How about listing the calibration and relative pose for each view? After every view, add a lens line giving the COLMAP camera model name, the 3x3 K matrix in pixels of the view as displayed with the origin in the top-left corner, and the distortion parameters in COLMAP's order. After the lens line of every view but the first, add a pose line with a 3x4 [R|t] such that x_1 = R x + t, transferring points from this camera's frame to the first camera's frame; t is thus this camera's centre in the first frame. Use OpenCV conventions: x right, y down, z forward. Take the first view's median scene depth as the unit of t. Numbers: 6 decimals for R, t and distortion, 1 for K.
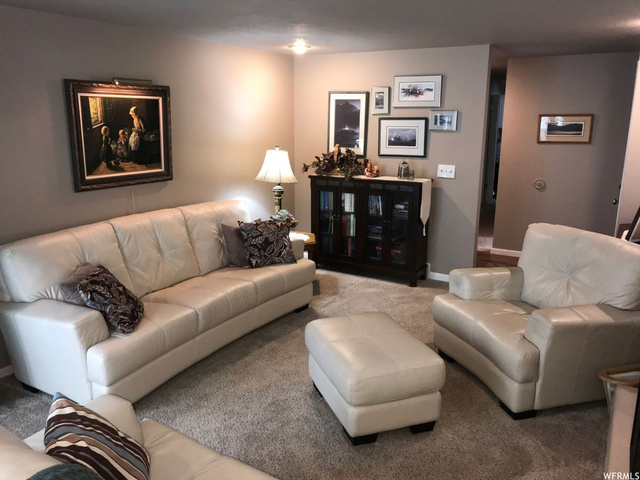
lens RADIAL K [[533.3, 0, 320.0], [0, 533.3, 240.0], [0, 0, 1]] dist [0.007922, 0.002389]
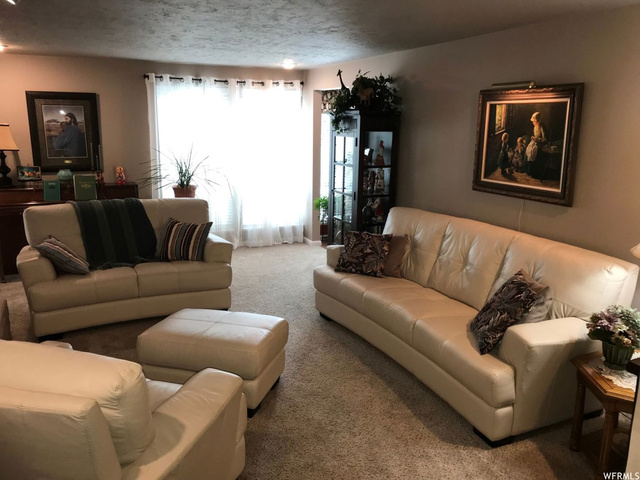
lens RADIAL K [[533.3, 0, 320.0], [0, 533.3, 240.0], [0, 0, 1]] dist [0.007922, 0.002389]
pose [[-0.579188, 0.168594, -0.797569, 0.601670], [-0.194223, 0.921666, 0.335870, -0.285109], [0.791718, 0.349438, -0.501074, 1.246698]]
